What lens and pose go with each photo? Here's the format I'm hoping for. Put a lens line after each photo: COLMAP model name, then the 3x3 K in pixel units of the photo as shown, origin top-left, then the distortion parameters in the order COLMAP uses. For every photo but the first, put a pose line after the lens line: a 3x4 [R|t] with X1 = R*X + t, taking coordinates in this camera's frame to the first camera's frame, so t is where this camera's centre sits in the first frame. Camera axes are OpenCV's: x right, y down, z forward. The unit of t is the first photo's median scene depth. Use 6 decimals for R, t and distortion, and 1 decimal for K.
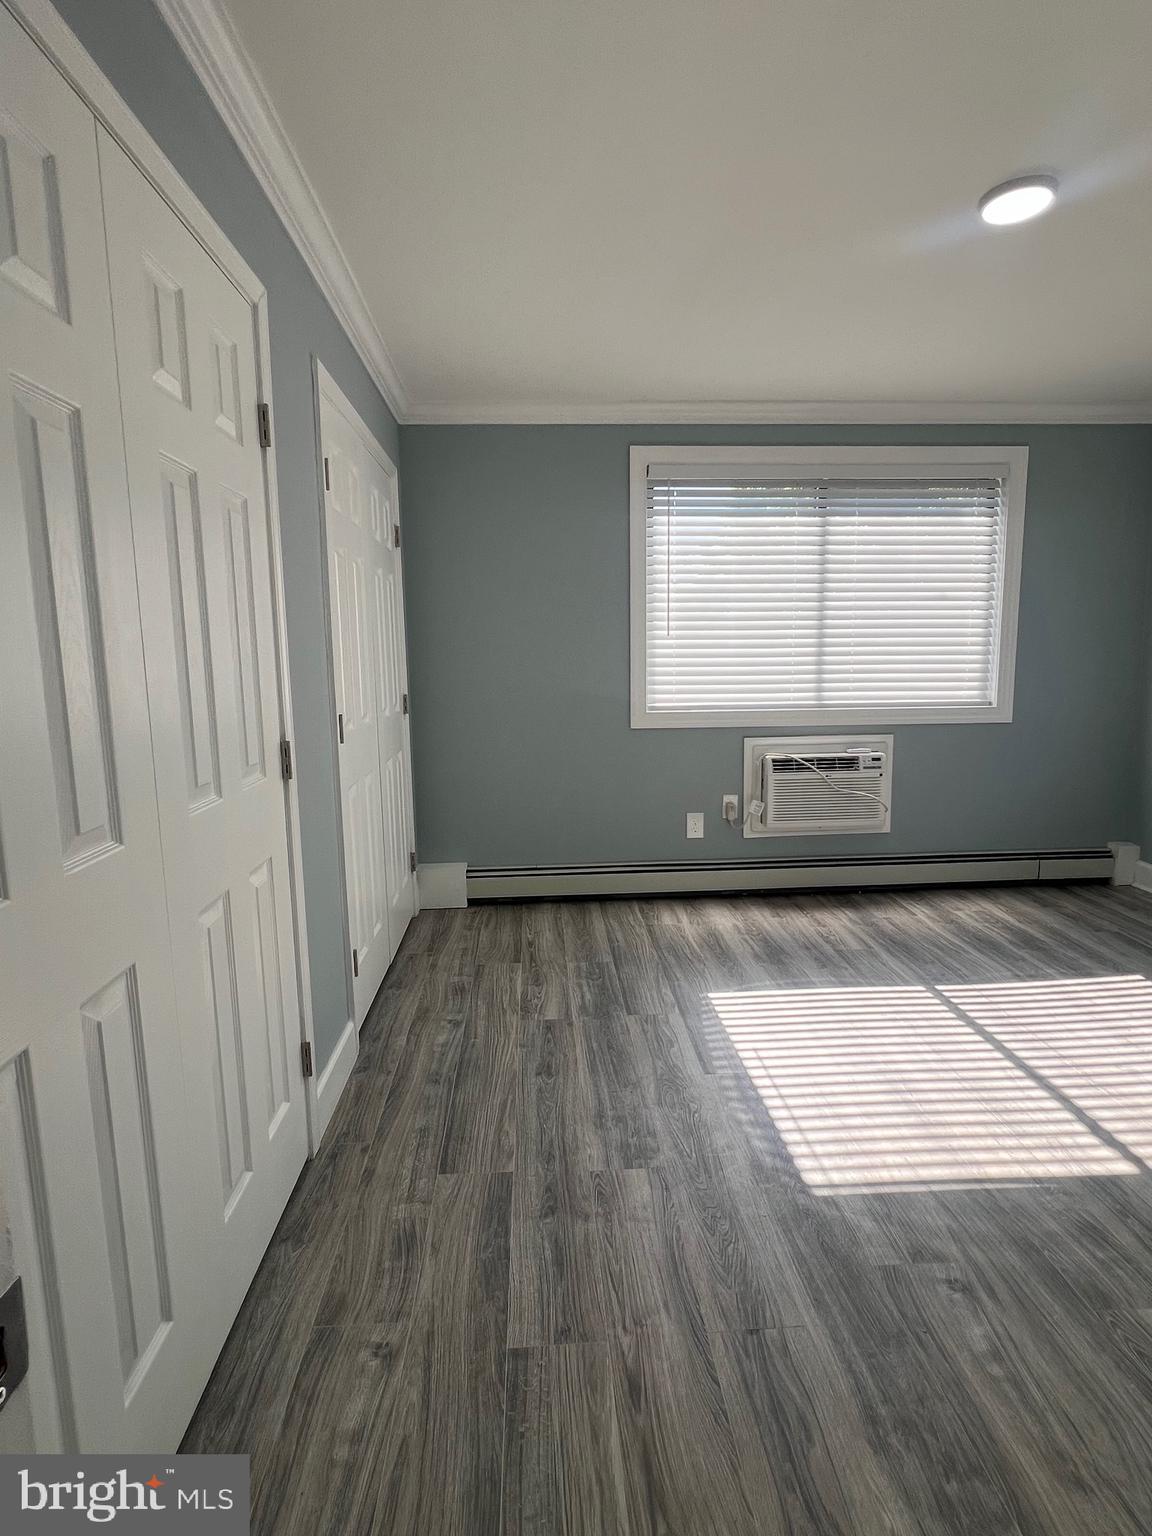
lens RADIAL K [[766.6, 0, 575.7], [0, 766.6, 765.4], [0, 0, 1]] dist [-0.006506, 0.001692]
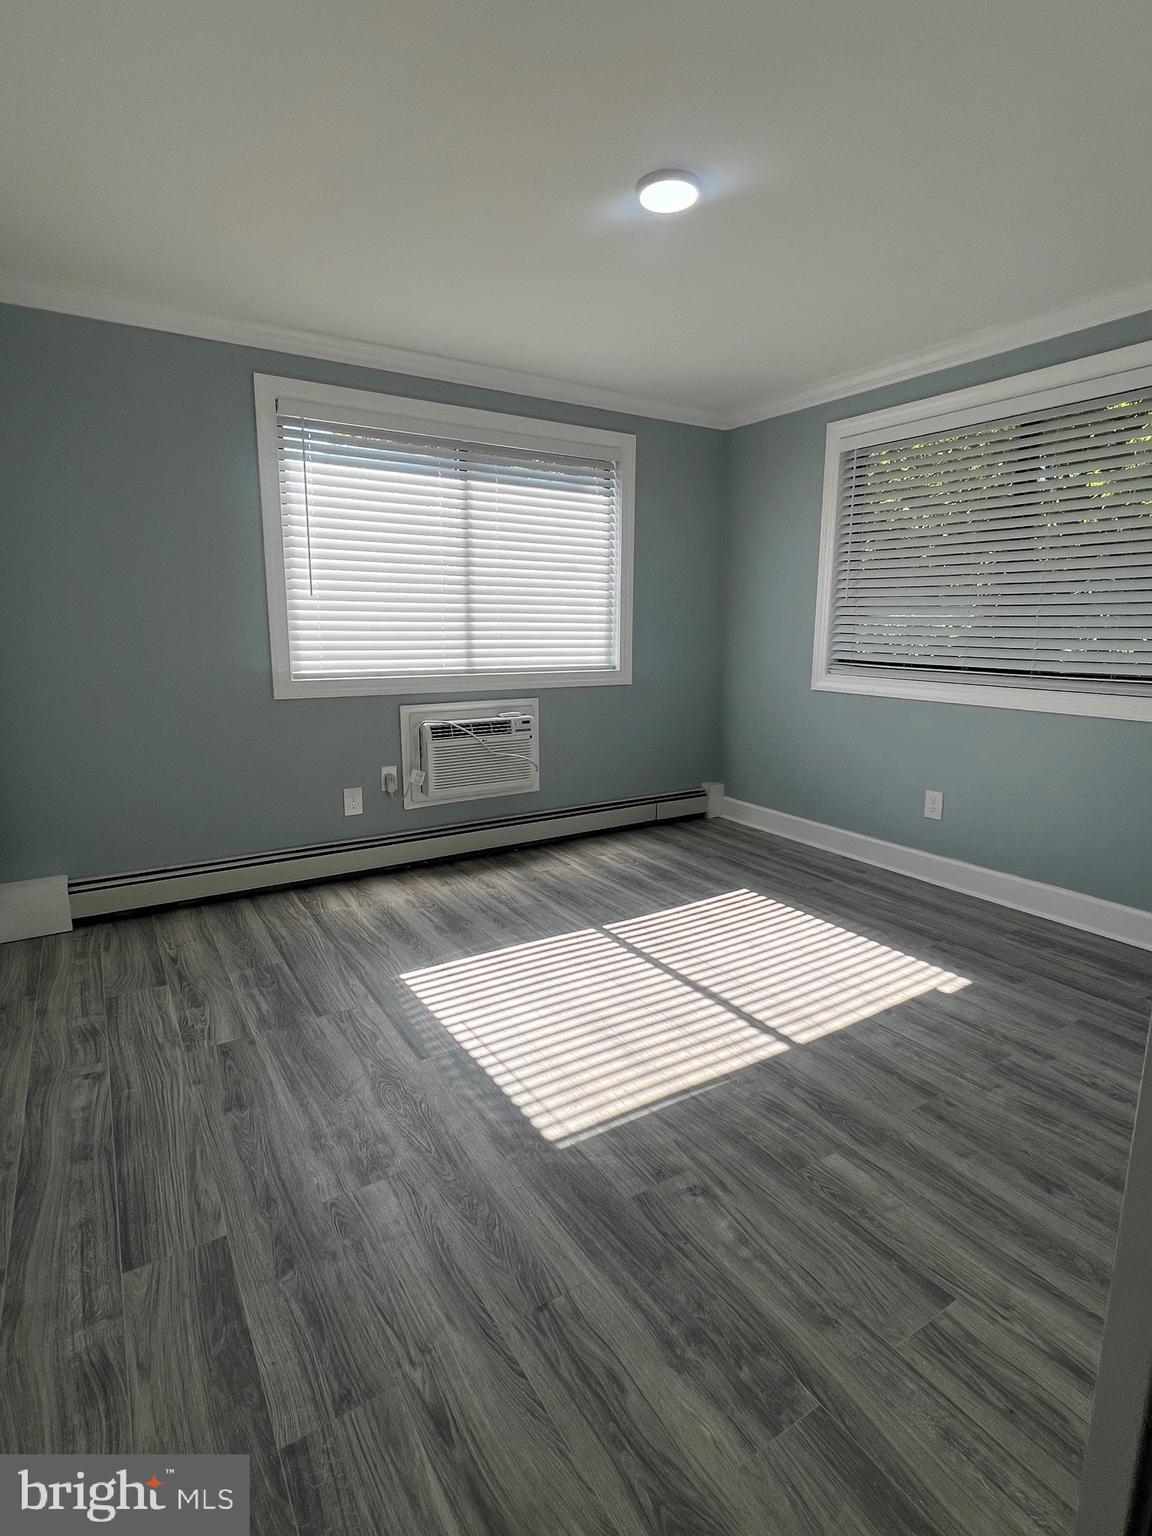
lens RADIAL K [[766.6, 0, 576.7], [0, 766.6, 768.3], [0, 0, 1]] dist [-0.006506, 0.001692]
pose [[0.873637, -0.073489, 0.480997, -0.084871], [0.054071, 0.997069, 0.054128, 0.003224], [-0.483565, -0.021281, 0.875050, 0.081076]]
